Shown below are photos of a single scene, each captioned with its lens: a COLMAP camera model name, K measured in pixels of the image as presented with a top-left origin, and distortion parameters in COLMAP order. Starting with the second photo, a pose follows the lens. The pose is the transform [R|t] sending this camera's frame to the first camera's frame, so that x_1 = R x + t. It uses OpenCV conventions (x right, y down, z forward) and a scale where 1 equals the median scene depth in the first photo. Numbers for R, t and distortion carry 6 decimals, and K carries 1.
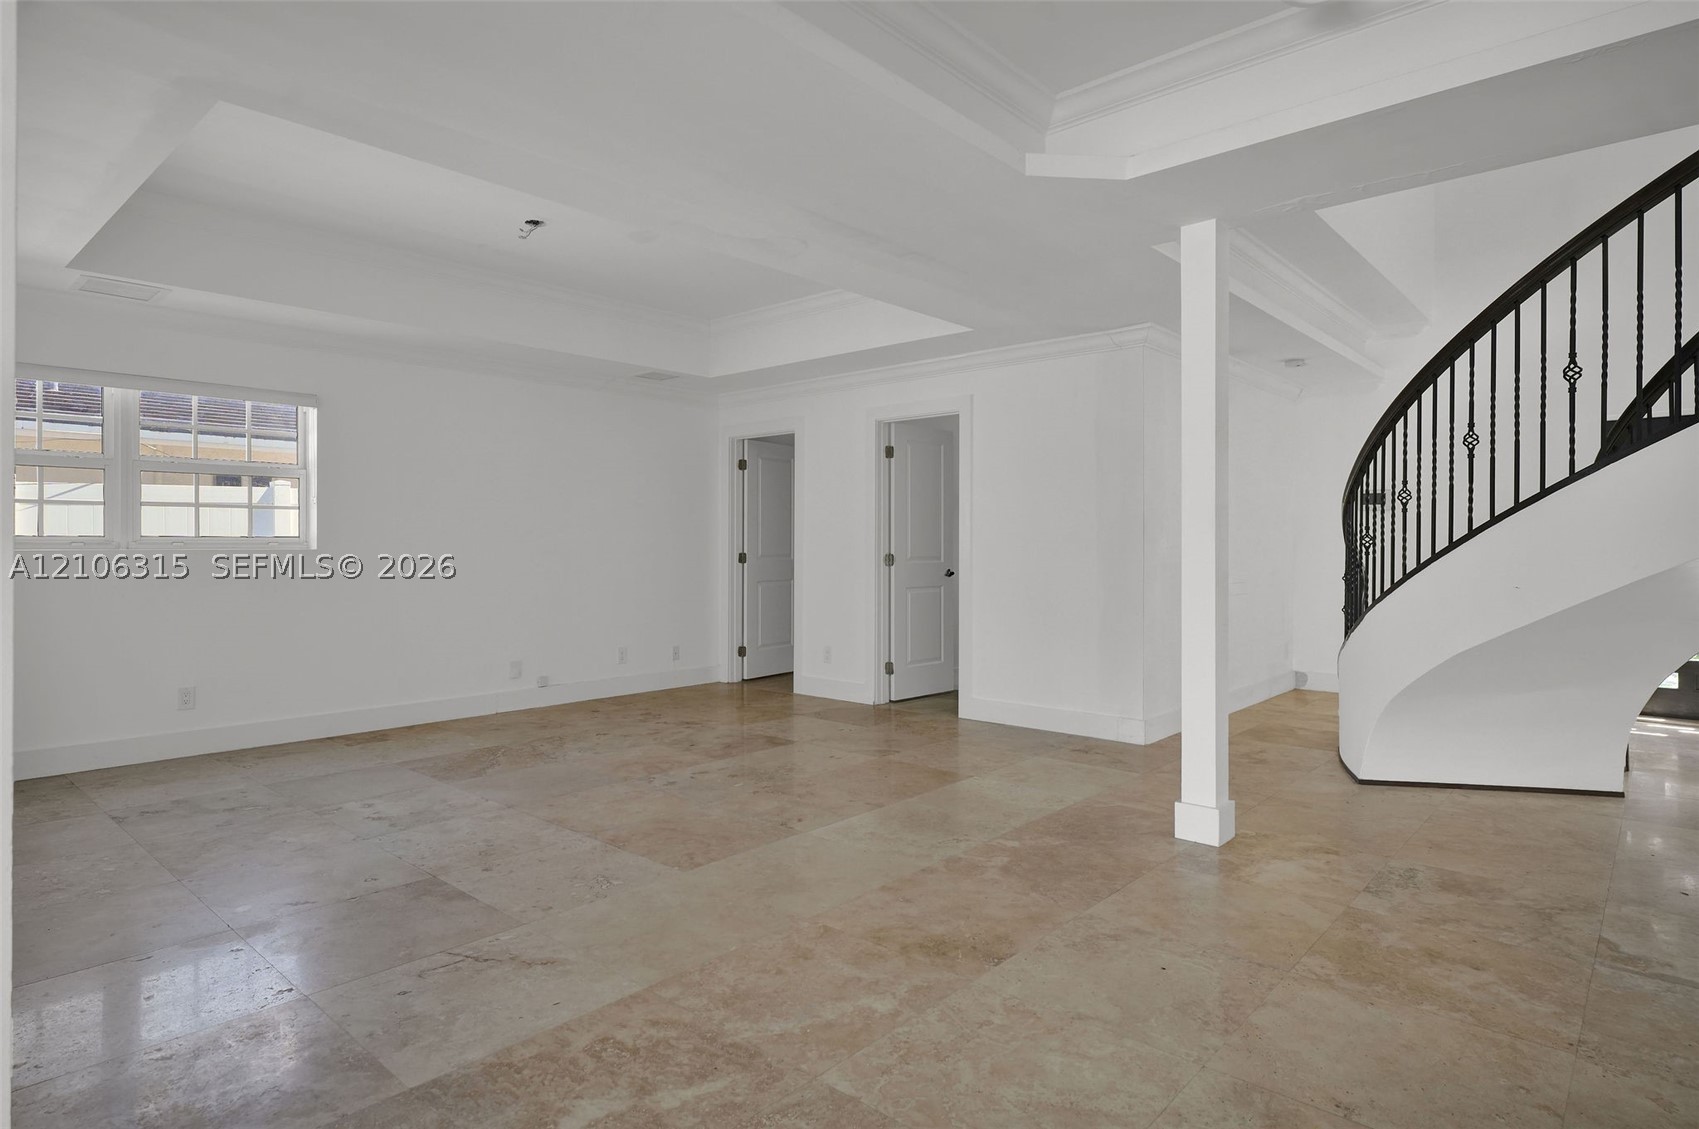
lens RADIAL K [[934.8, 0, 849.5], [0, 934.8, 564.5], [0, 0, 1]] dist [0.002520, -0.000398]
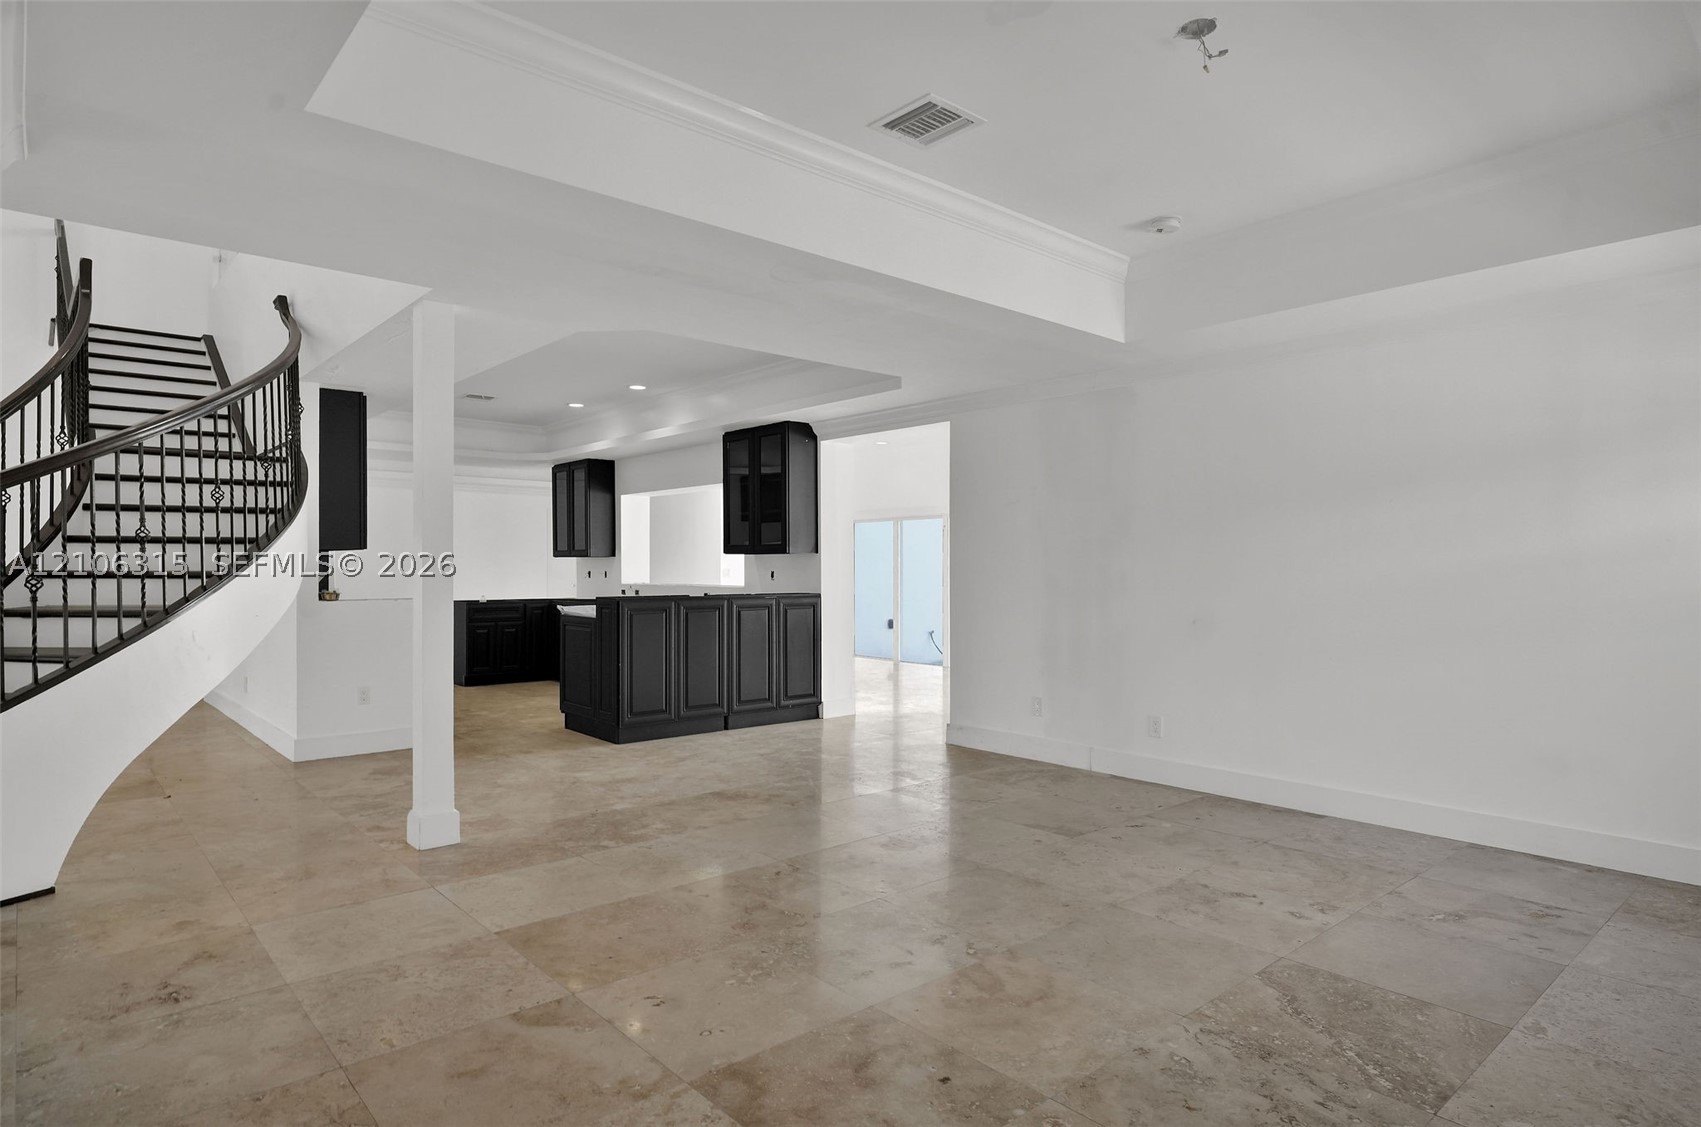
lens RADIAL K [[935.9, 0, 850.5], [0, 935.9, 563.5], [0, 0, 1]] dist [0.002520, -0.000398]
pose [[-0.992858, -0.001636, 0.119288, -0.260081], [0.000373, 0.999859, 0.016814, -0.066350], [-0.119299, 0.016738, -0.992717, 2.088276]]
